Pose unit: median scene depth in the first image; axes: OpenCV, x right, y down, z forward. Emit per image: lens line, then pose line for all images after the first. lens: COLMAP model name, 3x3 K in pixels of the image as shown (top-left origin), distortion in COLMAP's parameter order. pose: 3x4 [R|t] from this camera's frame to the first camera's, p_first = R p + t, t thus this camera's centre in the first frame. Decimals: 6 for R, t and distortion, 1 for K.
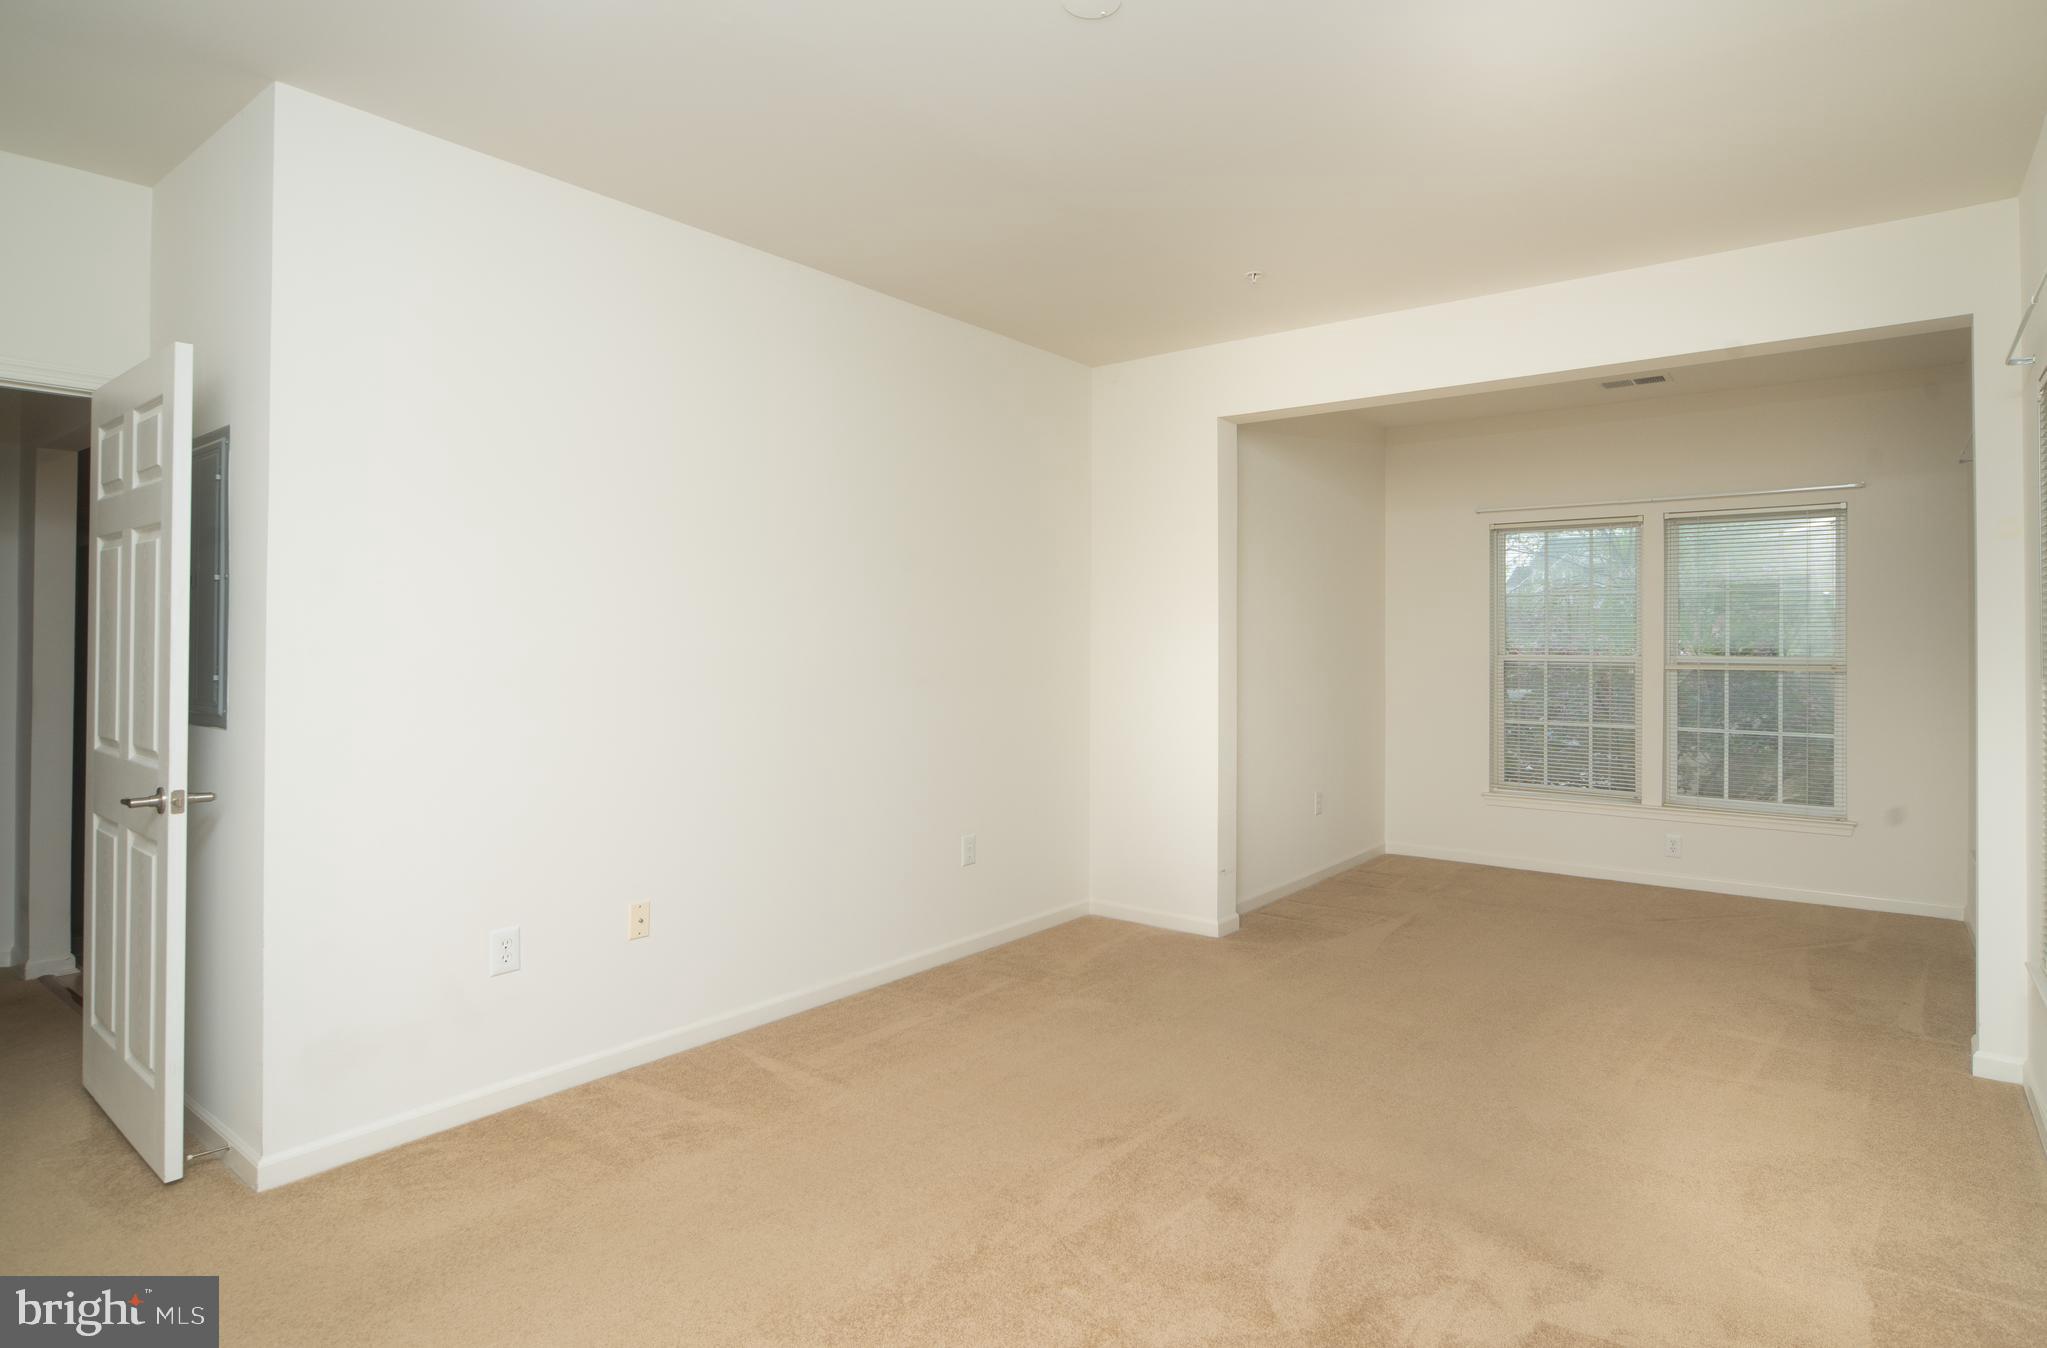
lens RADIAL K [[1012.0, 0, 1024.7], [0, 1012.0, 641.6], [0, 0, 1]] dist [0.000886, 0.000217]
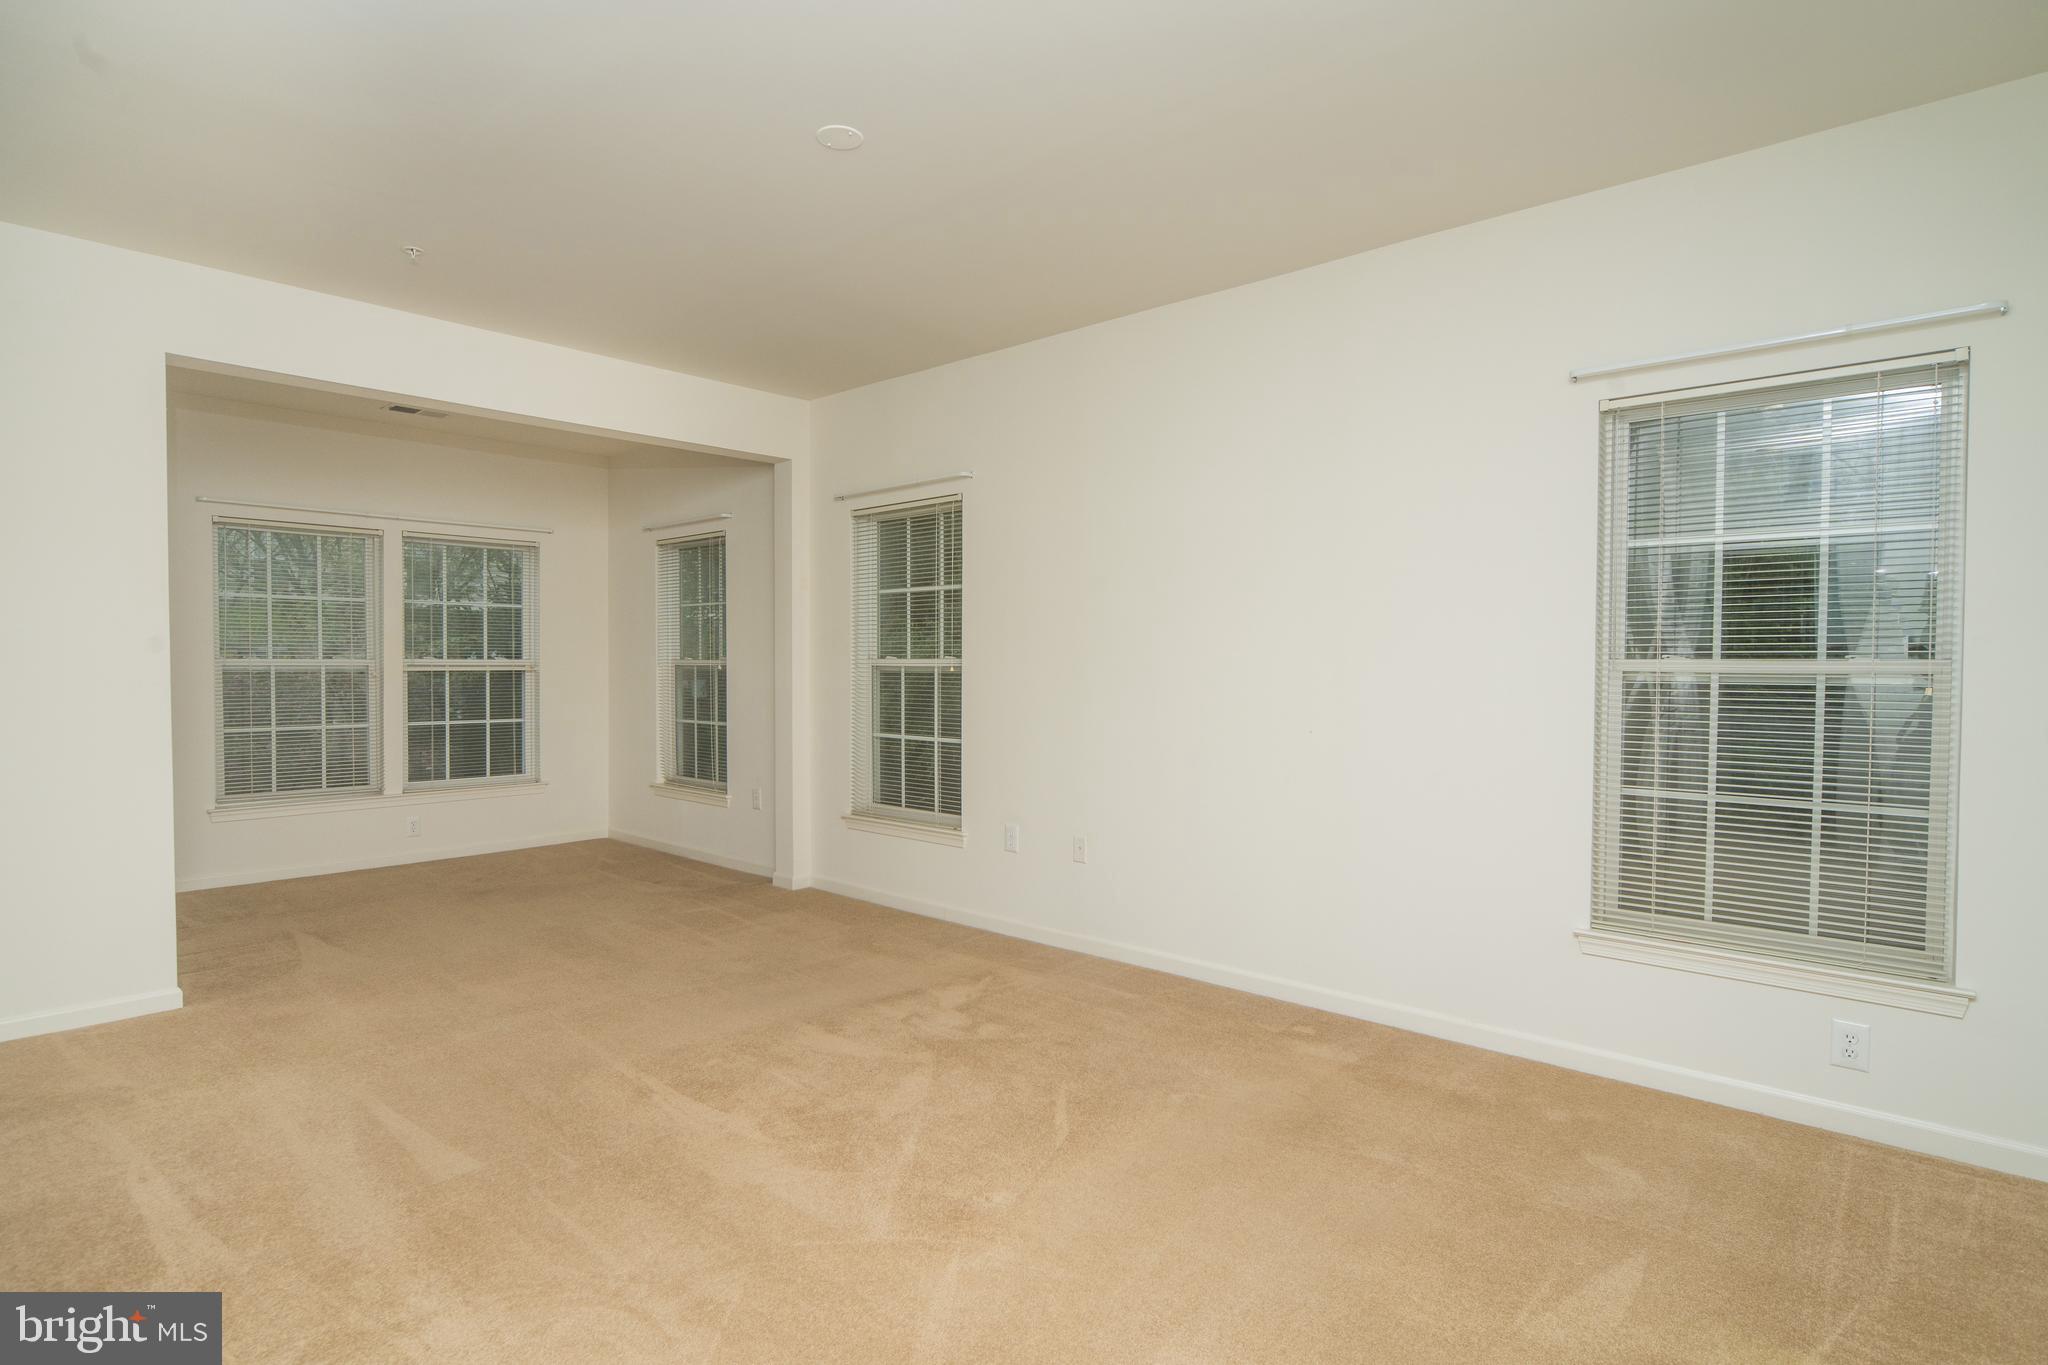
lens RADIAL K [[981.7, 0, 1024.0], [0, 981.7, 682.5], [0, 0, 1]] dist [-0.000063, 0.001089]
pose [[0.153108, -0.023623, 0.987927, -0.337298], [-0.014046, 0.999561, 0.026078, 0.002756], [-0.988110, -0.017870, 0.152709, 0.158766]]
